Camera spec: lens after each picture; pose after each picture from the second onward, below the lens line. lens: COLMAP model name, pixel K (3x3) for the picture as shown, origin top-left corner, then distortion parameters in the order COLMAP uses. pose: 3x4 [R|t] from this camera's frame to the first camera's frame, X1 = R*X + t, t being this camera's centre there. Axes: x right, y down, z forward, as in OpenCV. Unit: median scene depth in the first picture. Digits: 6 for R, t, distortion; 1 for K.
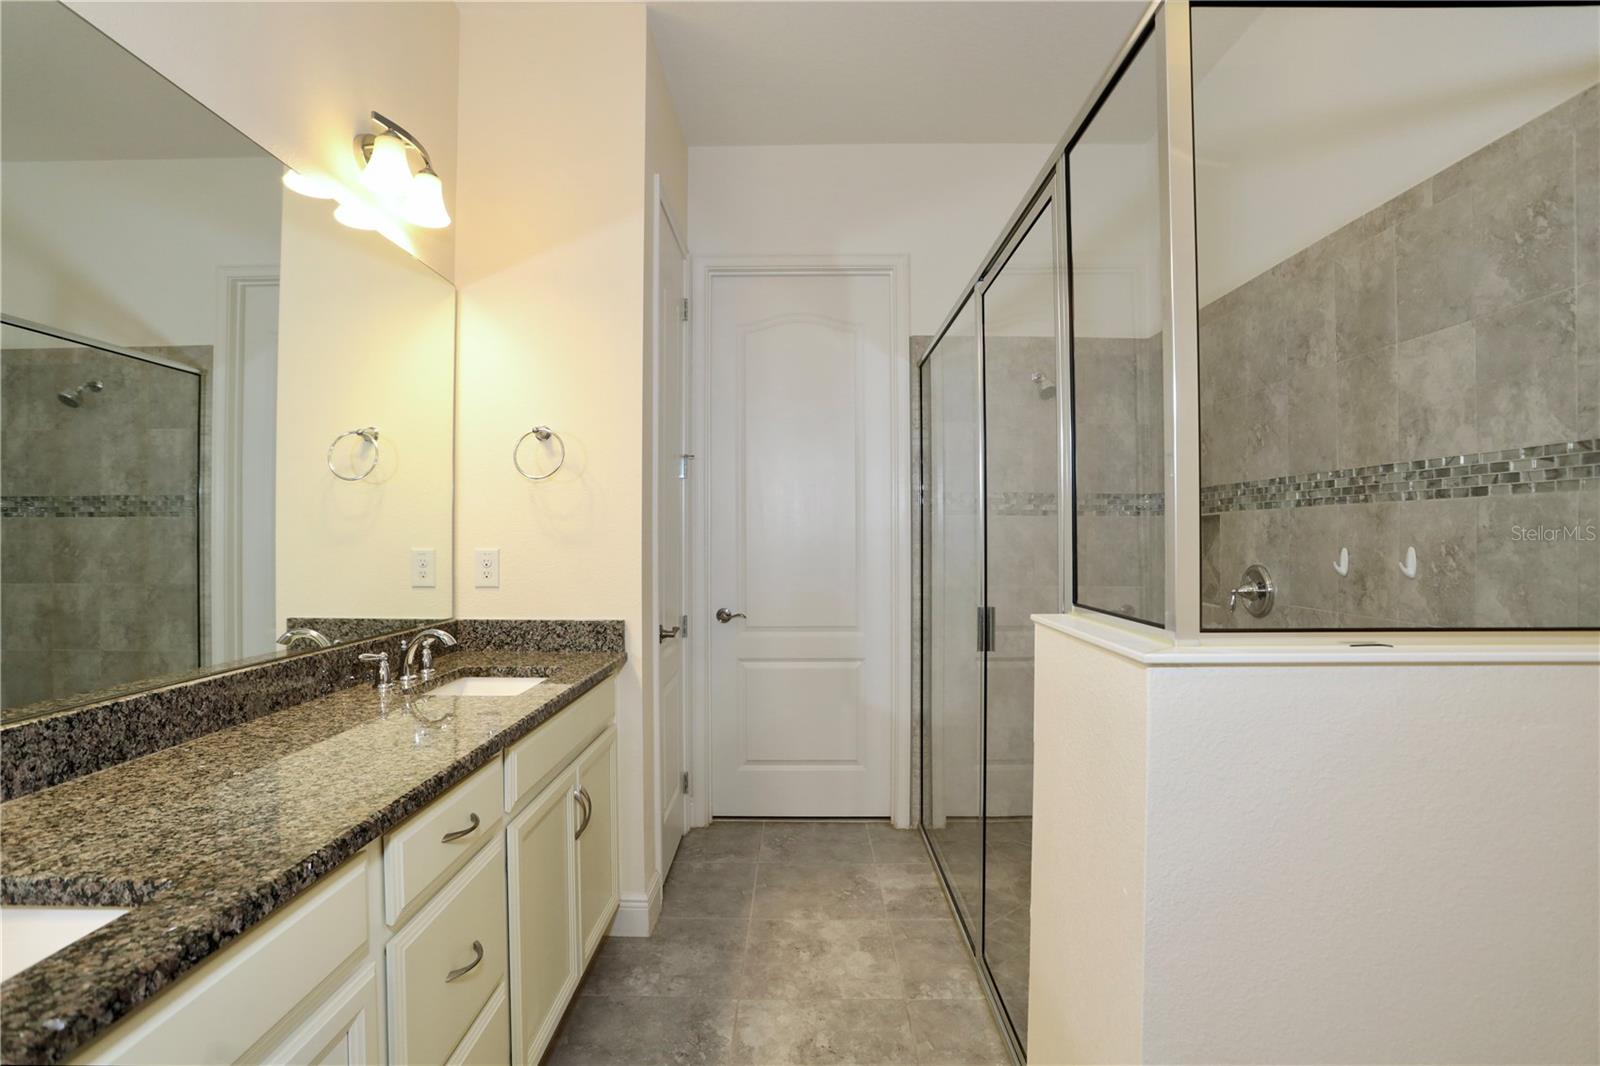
lens RADIAL K [[777.4, 0, 785.1], [0, 777.4, 534.1], [0, 0, 1]] dist [-0.072890, 0.030330]
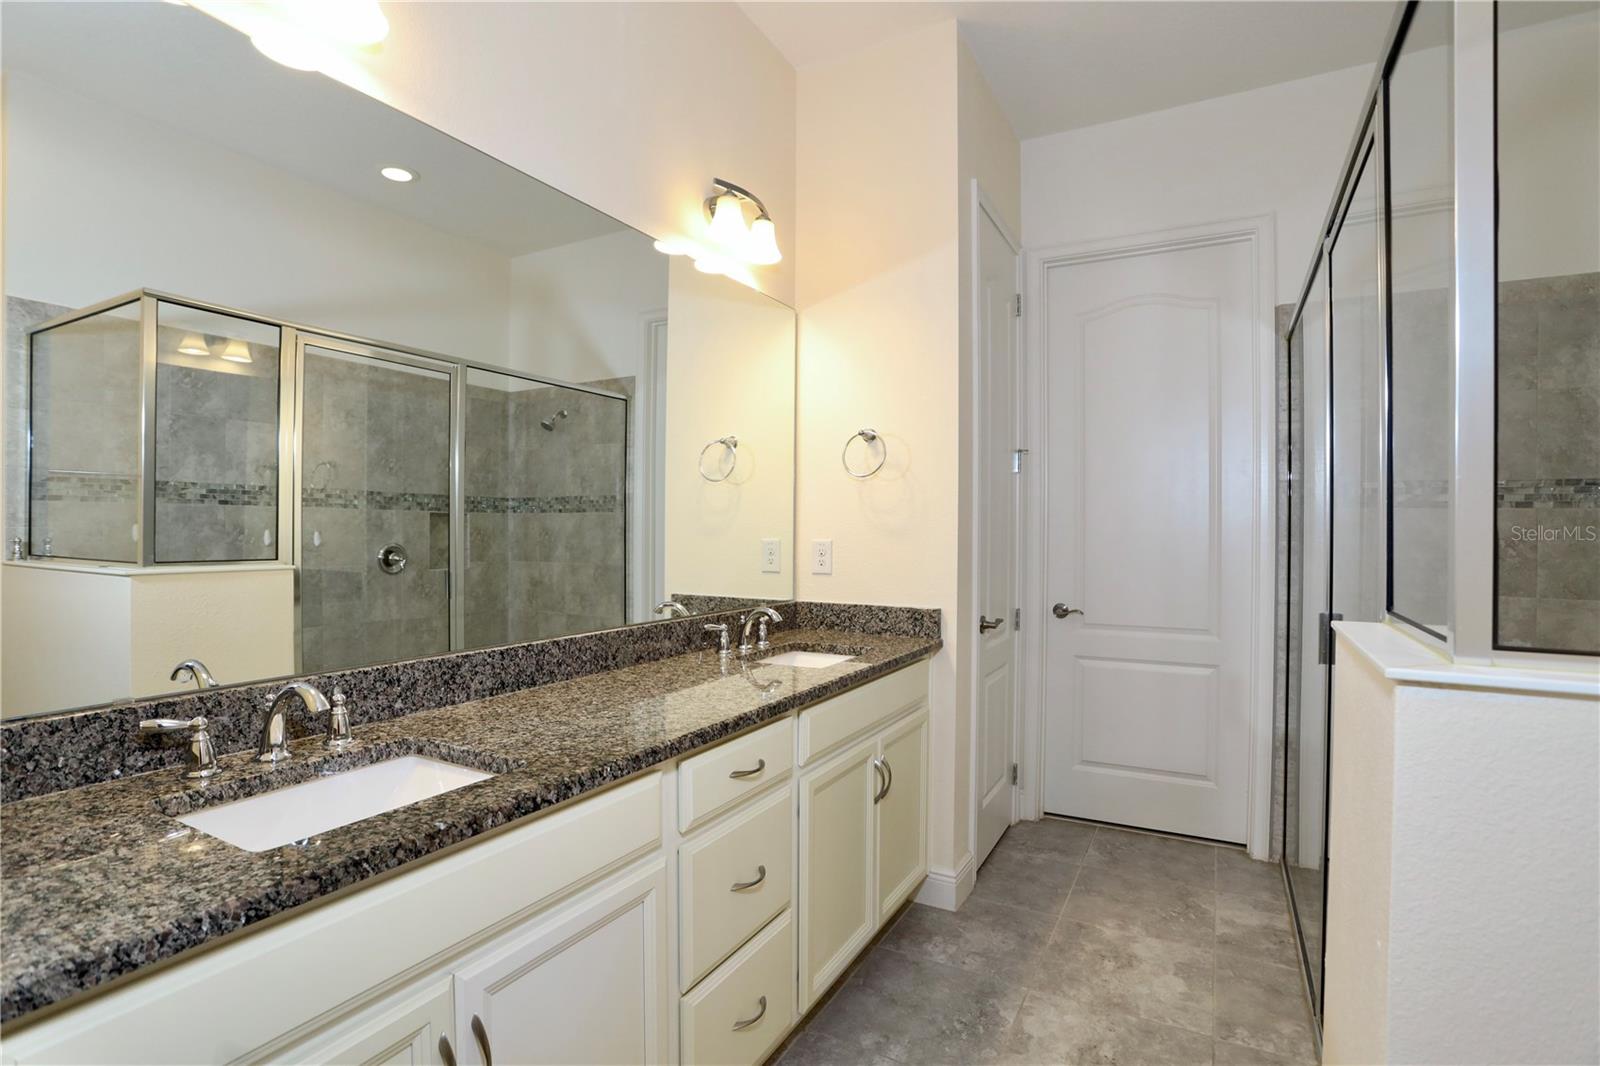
lens RADIAL K [[770.7, 0, 793.7], [0, 770.7, 533.0], [0, 0, 1]] dist [-0.076520, 0.038135]
pose [[0.886047, 0.008661, -0.463515, 0.113521], [-0.005682, 0.999953, 0.007824, 0.000410], [0.463561, -0.004299, 0.886055, -0.025217]]
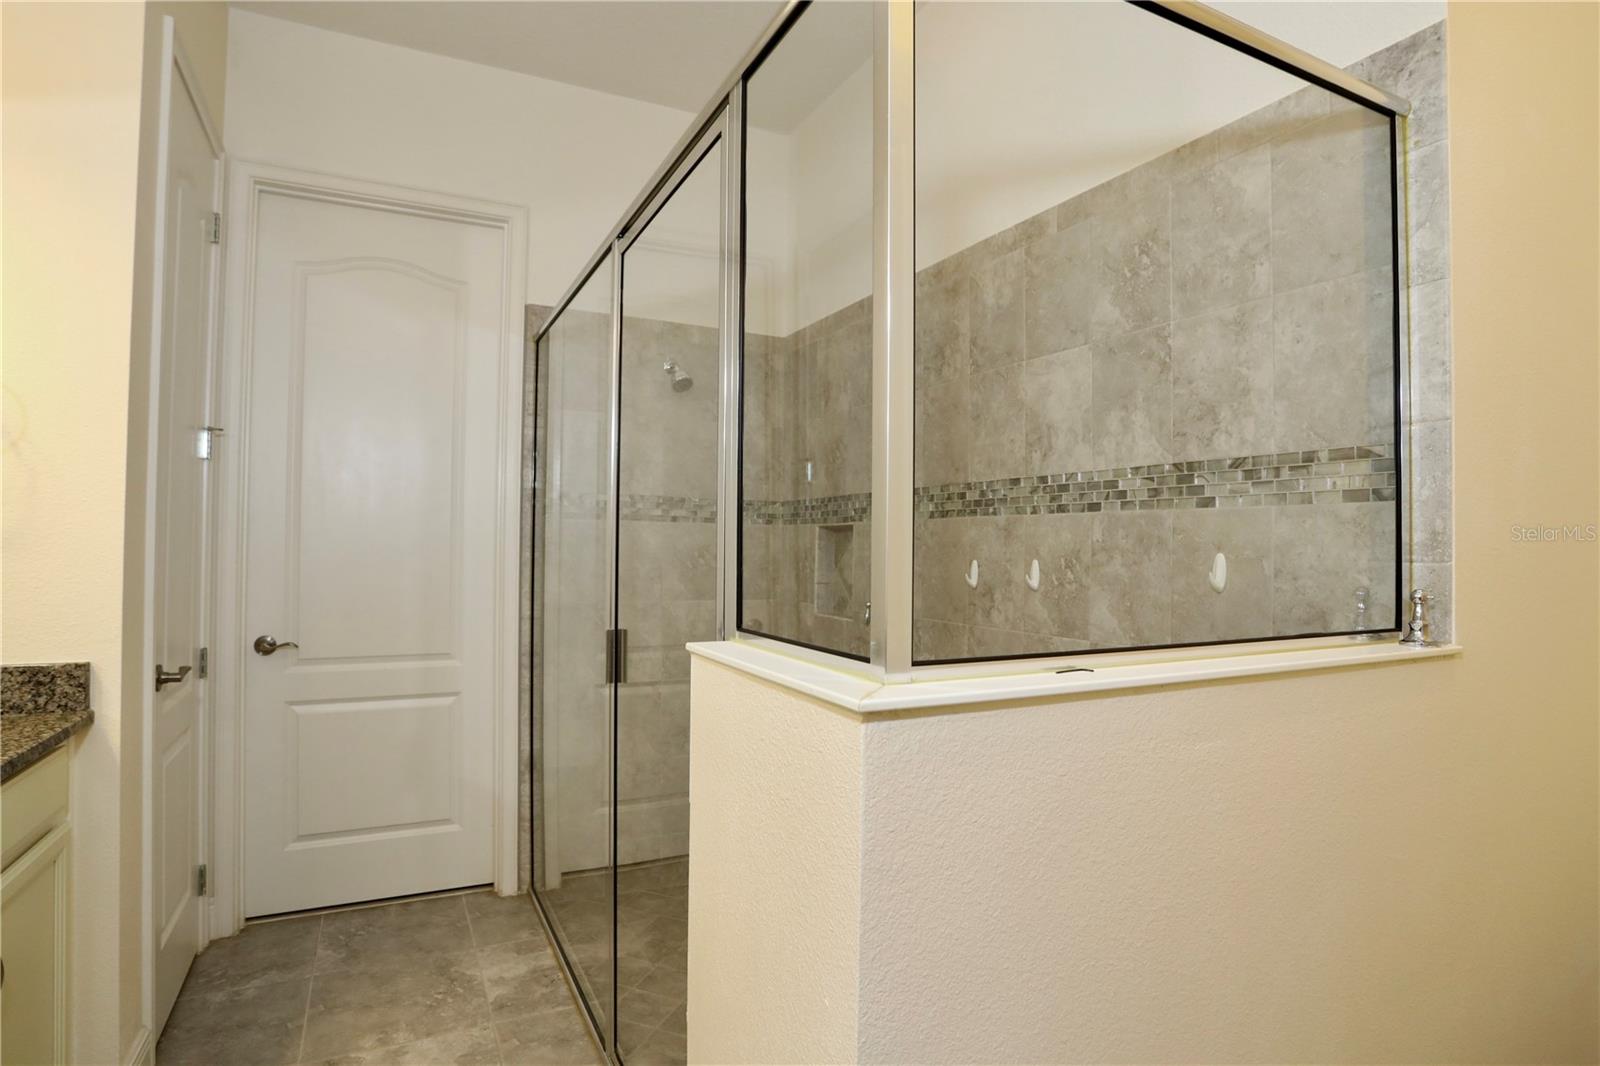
lens RADIAL K [[833.7, 0, 781.8], [0, 833.7, 531.0], [0, 0, 1]] dist [-0.080153, 0.032092]
pose [[0.888875, 0.019054, 0.457753, 0.007306], [-0.013261, 0.999786, -0.015866, 0.000452], [-0.457958, 0.008032, 0.888938, 0.127937]]
